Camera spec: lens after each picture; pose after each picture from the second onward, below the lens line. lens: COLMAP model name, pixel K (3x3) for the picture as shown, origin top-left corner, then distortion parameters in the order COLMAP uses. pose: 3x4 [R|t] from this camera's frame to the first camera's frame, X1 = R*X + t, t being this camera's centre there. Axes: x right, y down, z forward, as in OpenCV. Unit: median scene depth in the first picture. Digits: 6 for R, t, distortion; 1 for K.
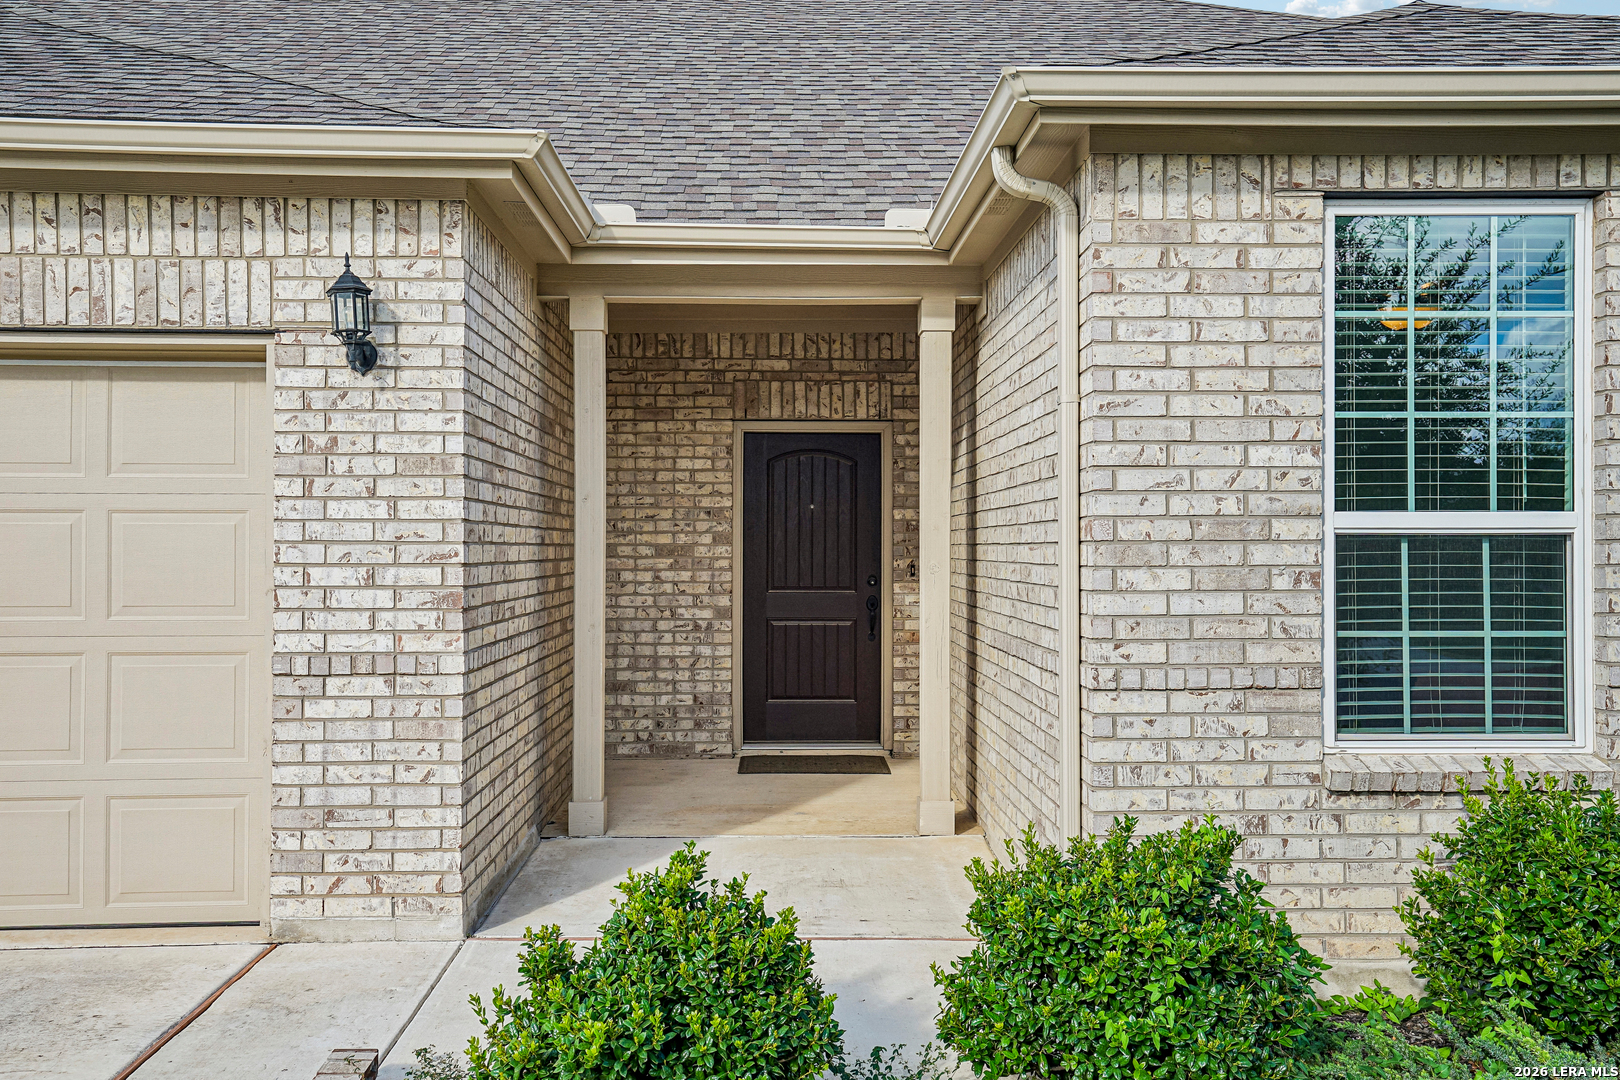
lens RADIAL K [[1312.8, 0, 808.2], [0, 1312.8, 546.1], [0, 0, 1]] dist [0.038427, 0.004702]
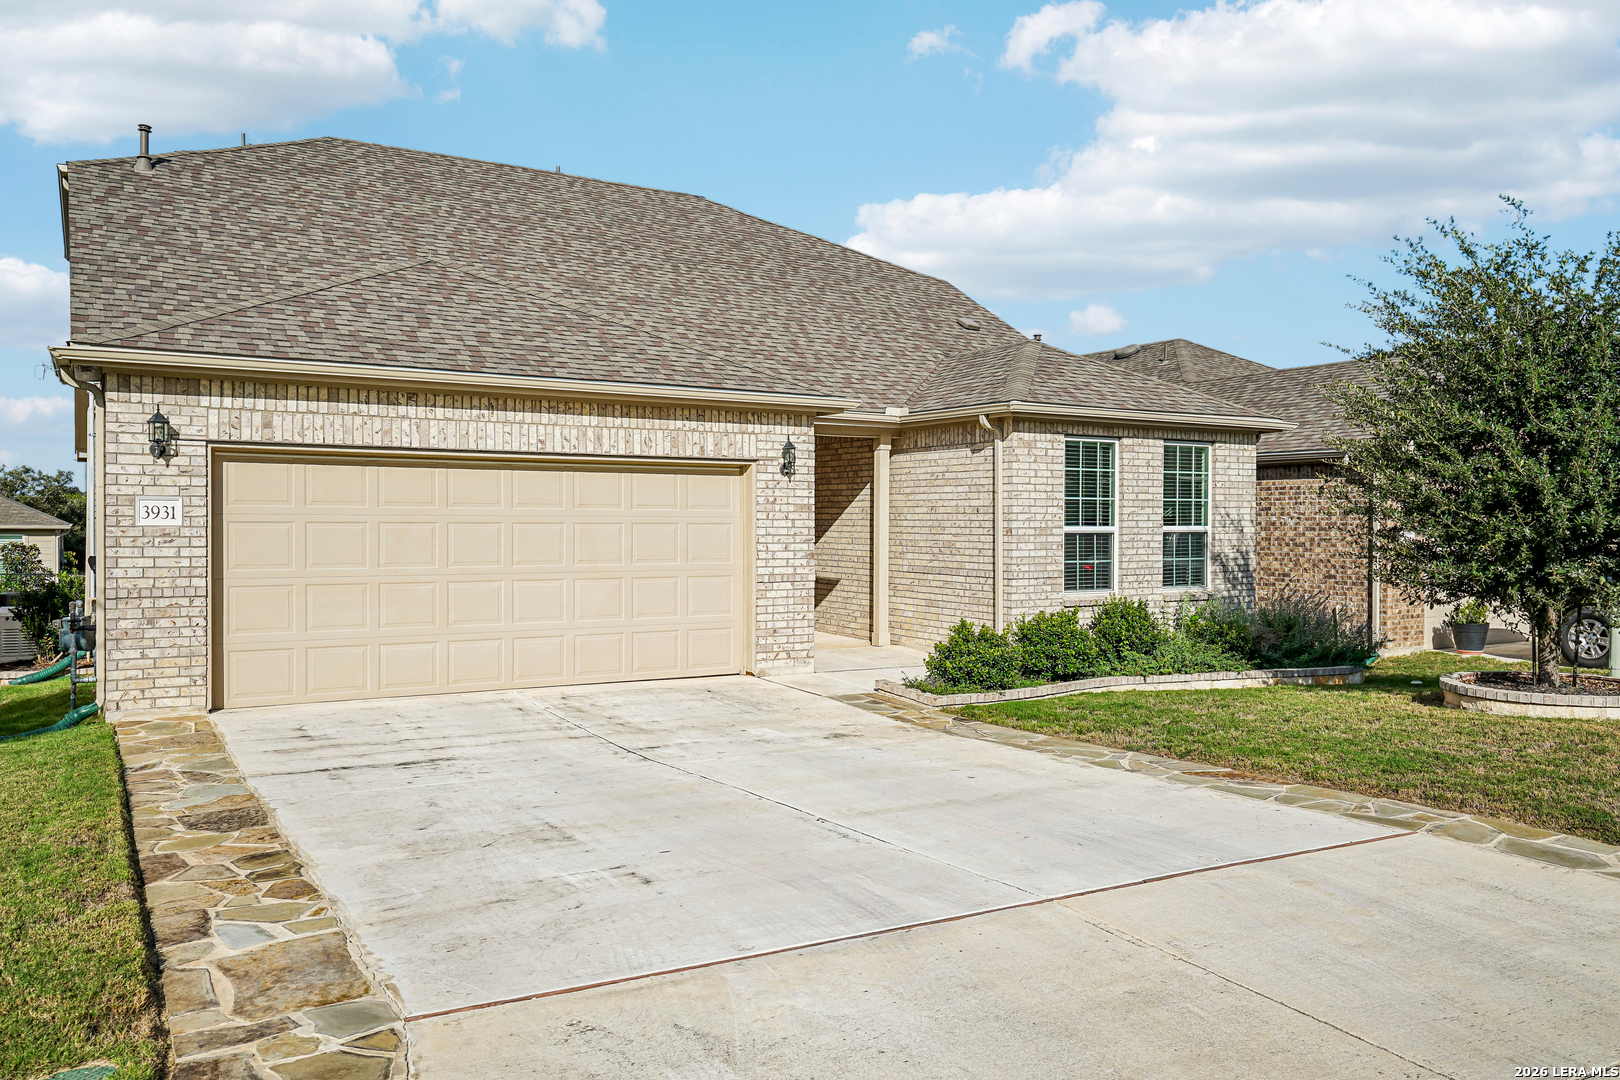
lens RADIAL K [[1216.0, 0, 810.4], [0, 1216.0, 537.4], [0, 0, 1]] dist [-0.001633, -0.000025]
pose [[0.874225, -0.003551, 0.485507, -1.560852], [-0.005736, 0.999828, 0.017642, -0.044654], [-0.485486, -0.018208, 0.874055, -1.314909]]
